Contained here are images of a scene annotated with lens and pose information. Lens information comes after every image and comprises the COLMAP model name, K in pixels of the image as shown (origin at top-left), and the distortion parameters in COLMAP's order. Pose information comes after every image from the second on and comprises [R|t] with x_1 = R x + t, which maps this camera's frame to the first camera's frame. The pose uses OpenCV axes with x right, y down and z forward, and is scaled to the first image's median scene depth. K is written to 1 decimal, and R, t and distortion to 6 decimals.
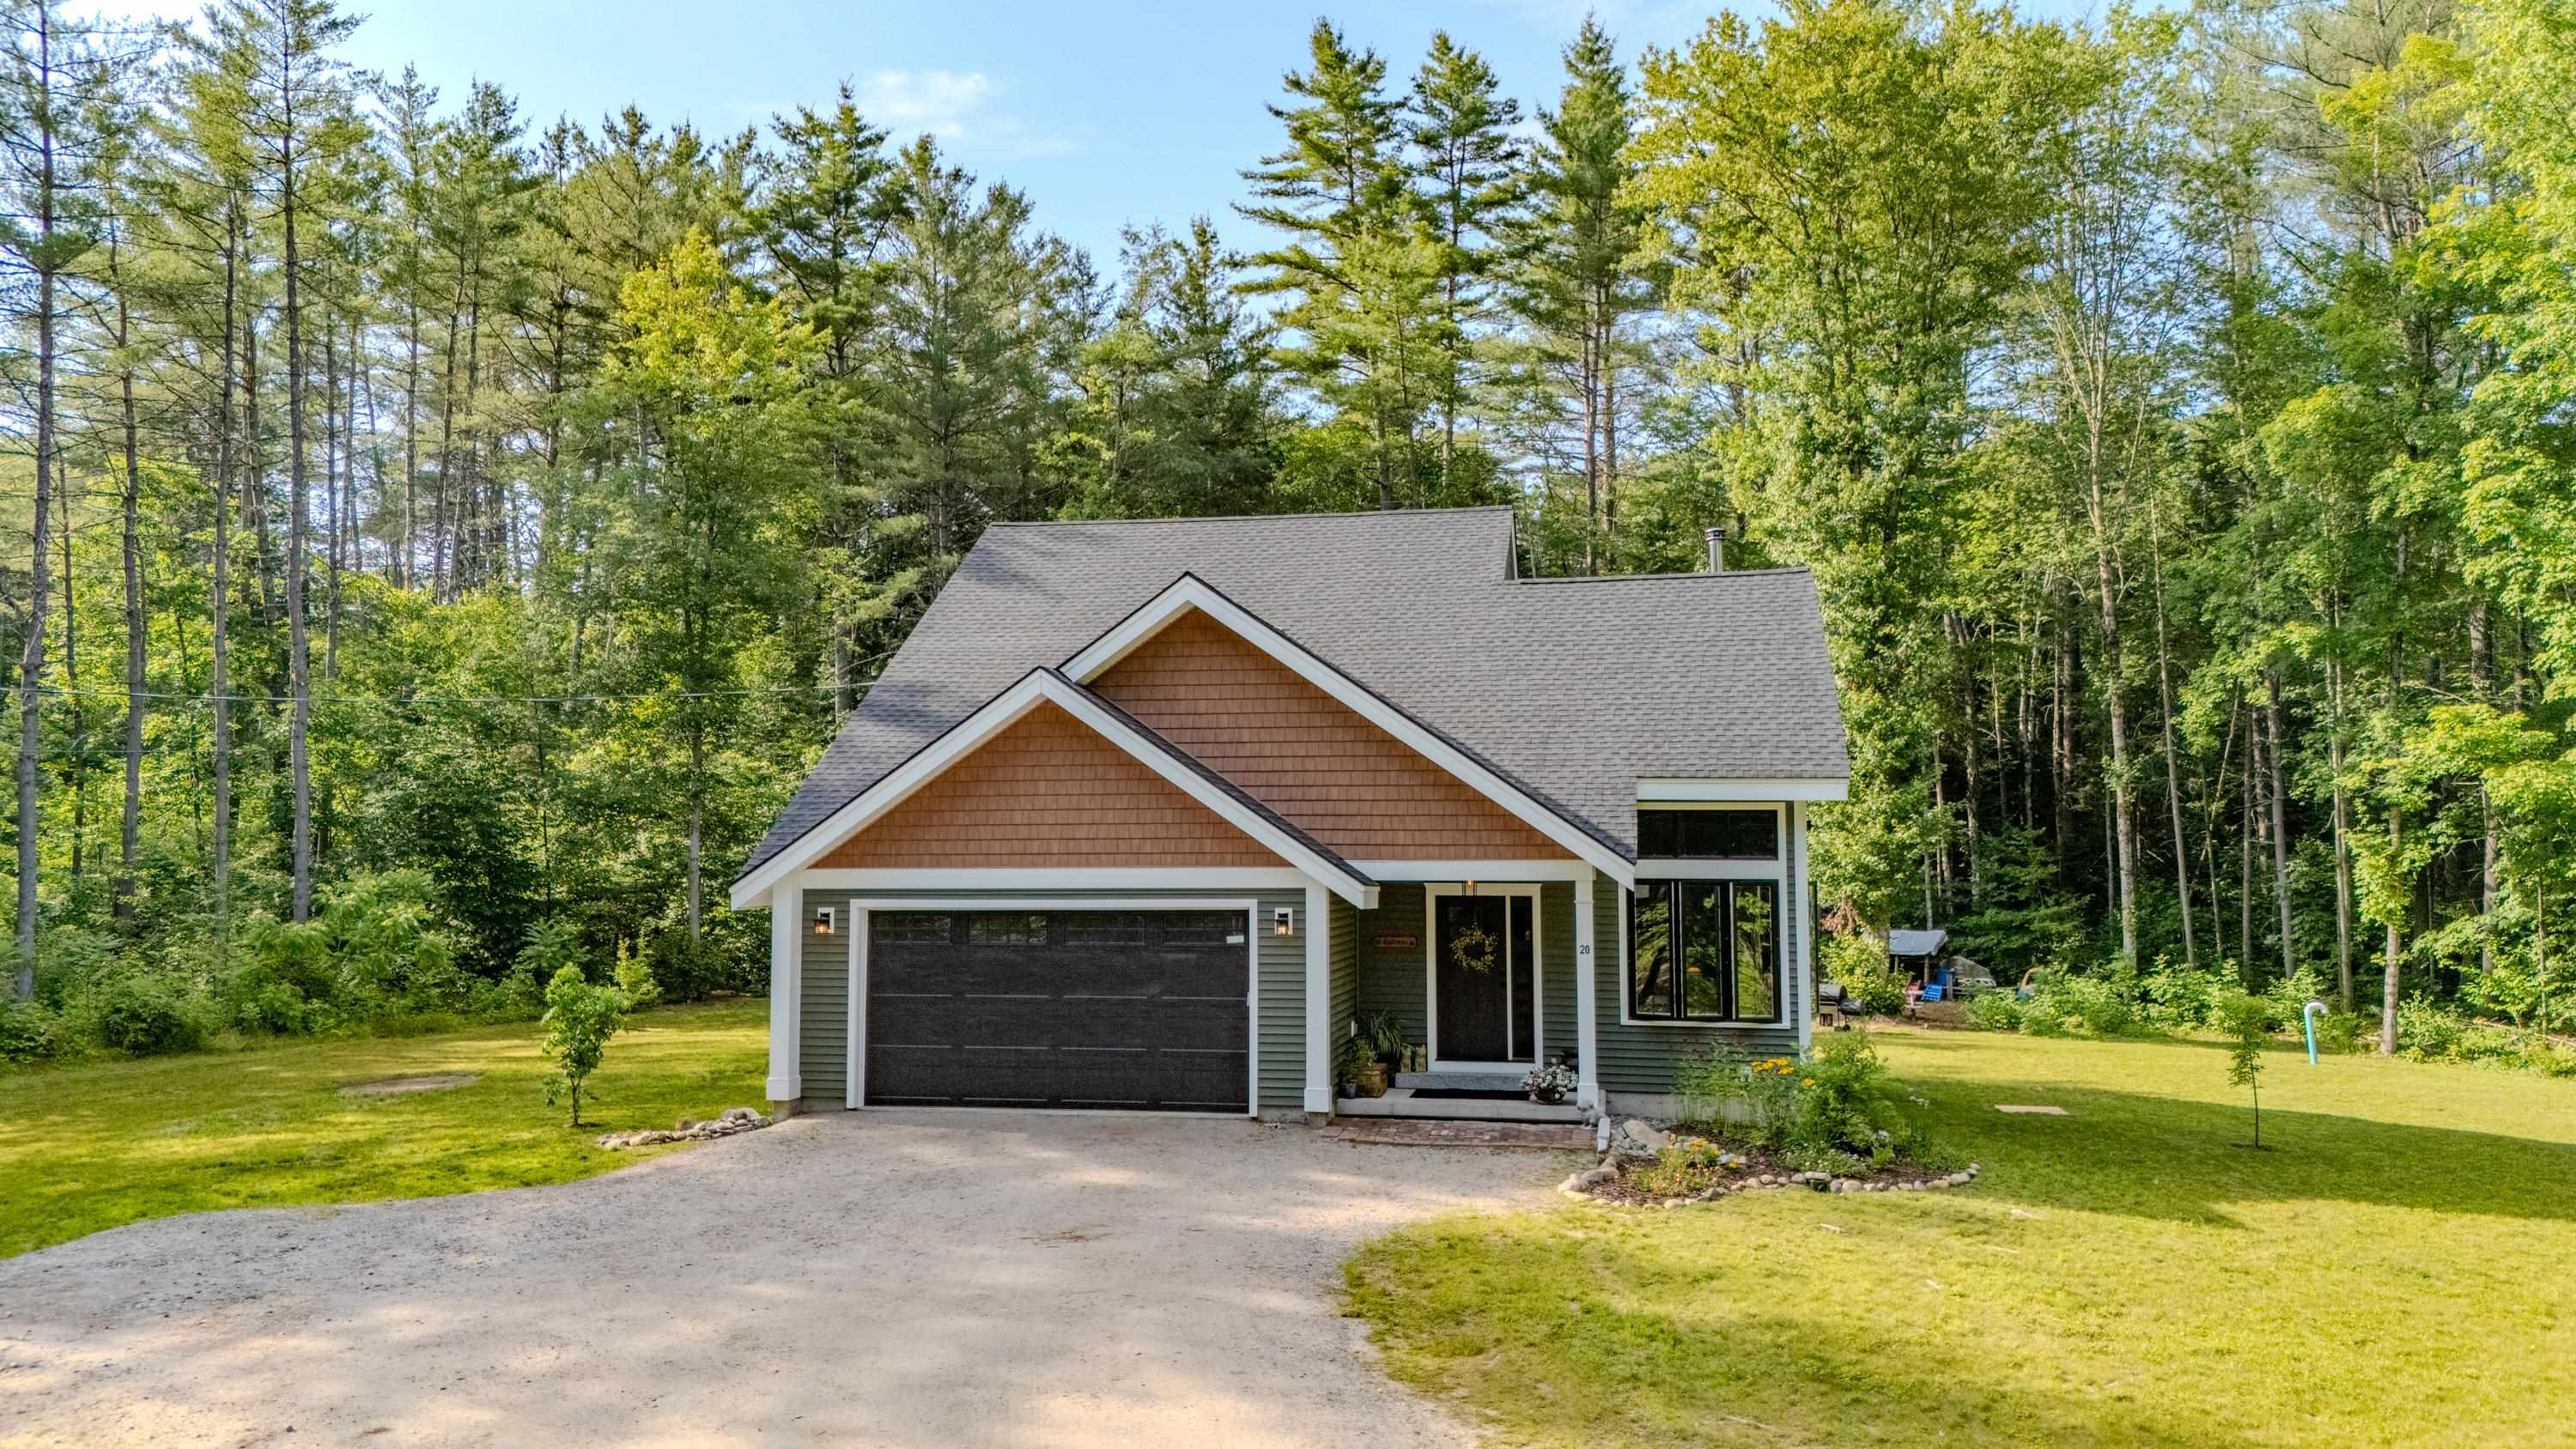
lens RADIAL K [[1912.0, 0, 1287.8], [0, 1912.0, 714.0], [0, 0, 1]] dist [0.046386, -0.048318]
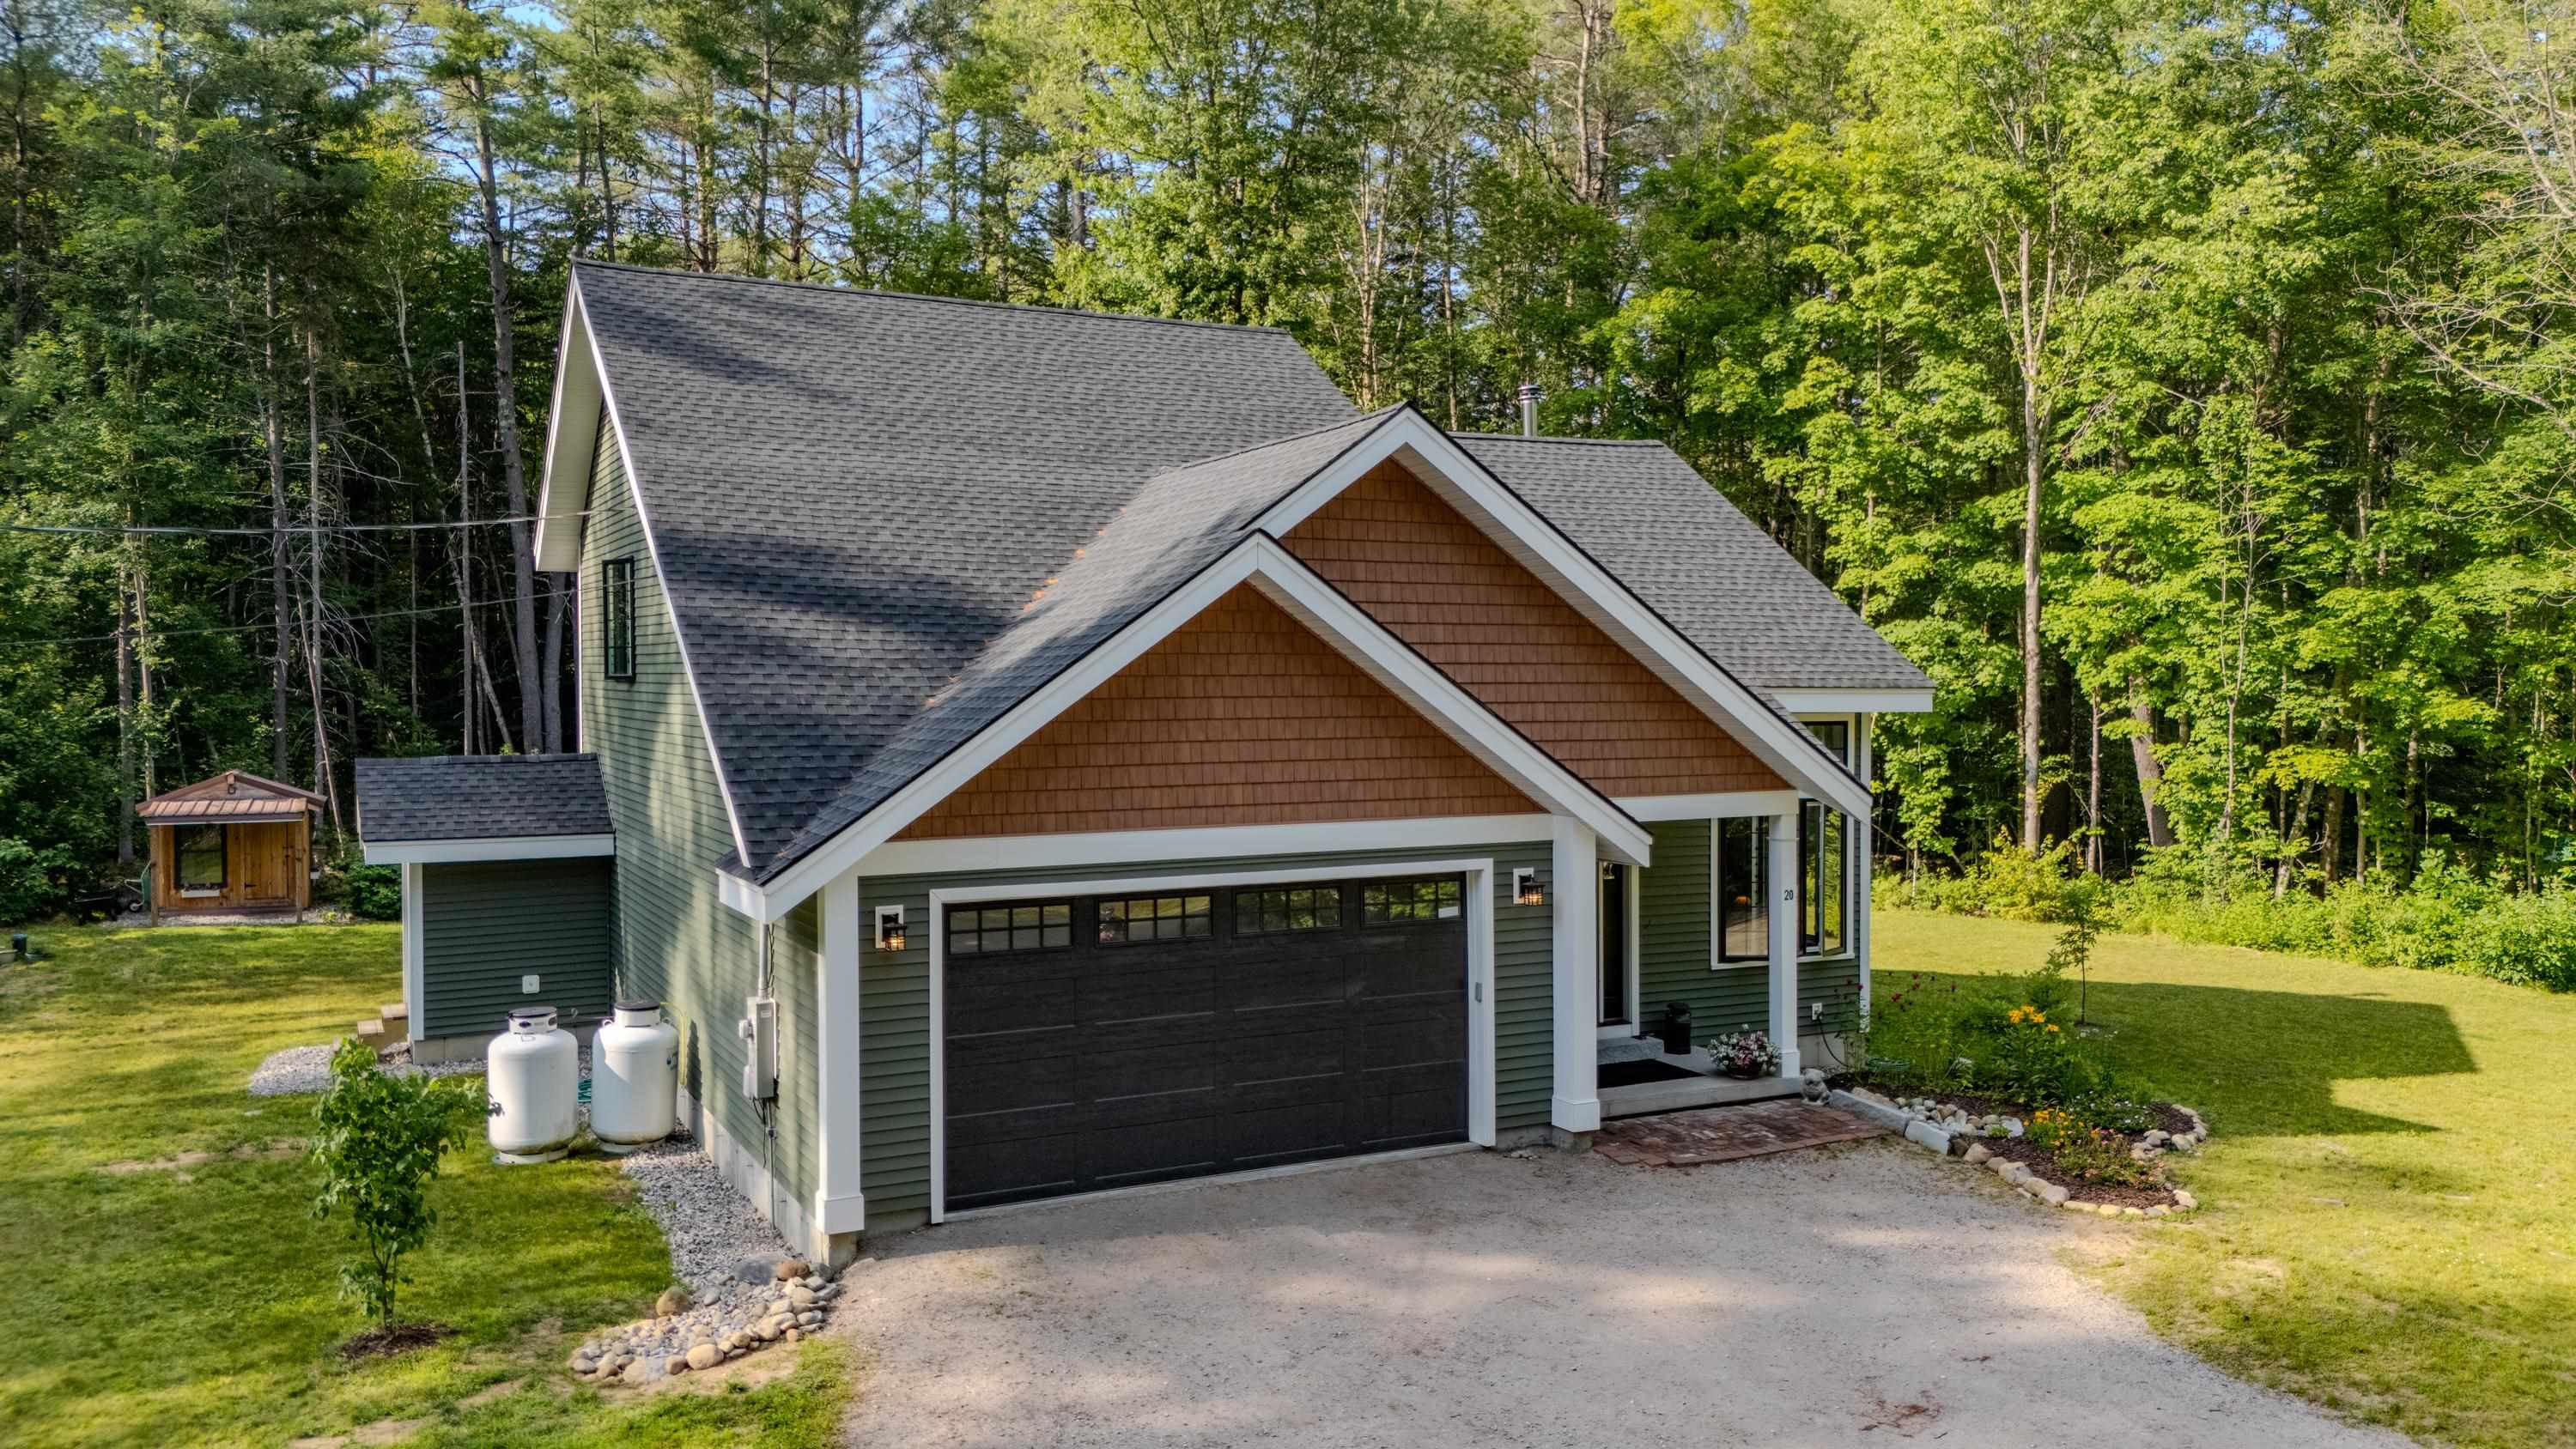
lens RADIAL K [[1912.0, 0, 1295.9], [0, 1912.0, 703.3], [0, 0, 1]] dist [0.046386, -0.048318]
pose [[0.784447, -0.009173, 0.620128, -0.308389], [-0.048761, 0.995883, 0.076412, -0.009323], [-0.618276, -0.090180, 0.780770, 0.270433]]
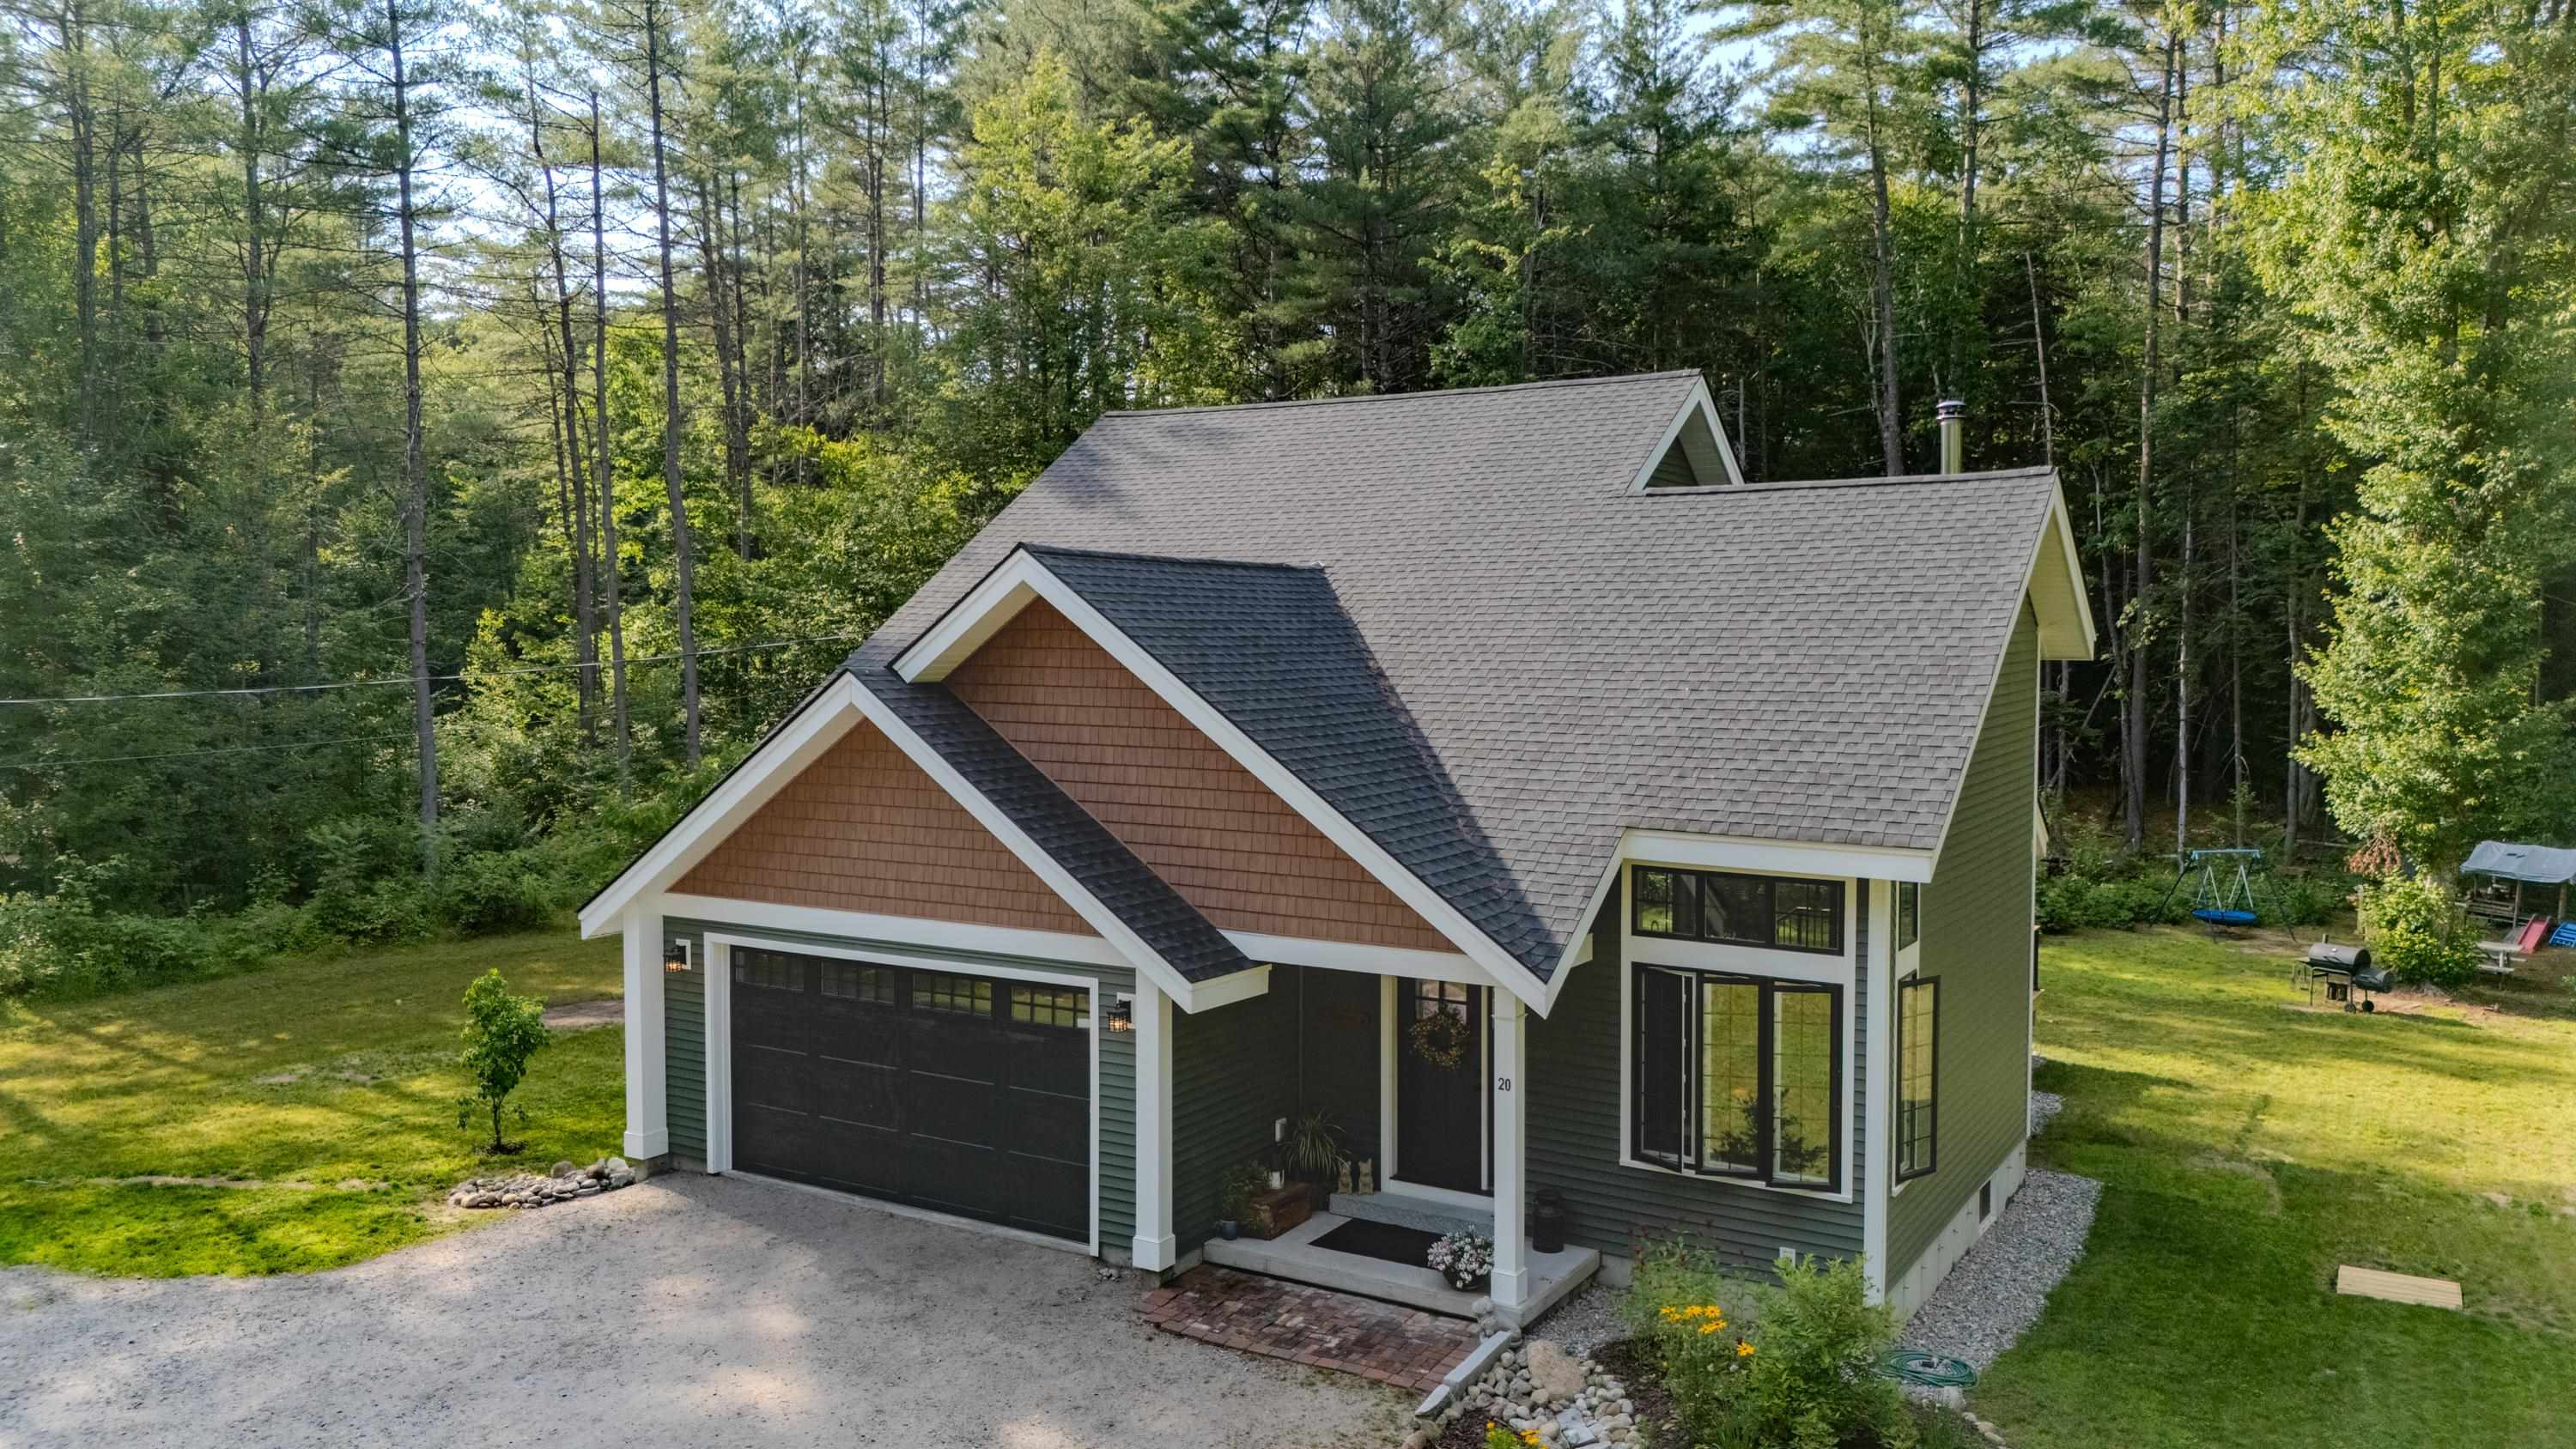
lens RADIAL K [[1912.0, 0, 1275.7], [0, 1912.0, 716.2], [0, 0, 1]] dist [0.046386, -0.048318]
pose [[0.931139, 0.017947, -0.364223, 0.187480], [0.028455, 0.992167, 0.121634, -0.056141], [0.363553, -0.123622, 0.923335, 0.191100]]
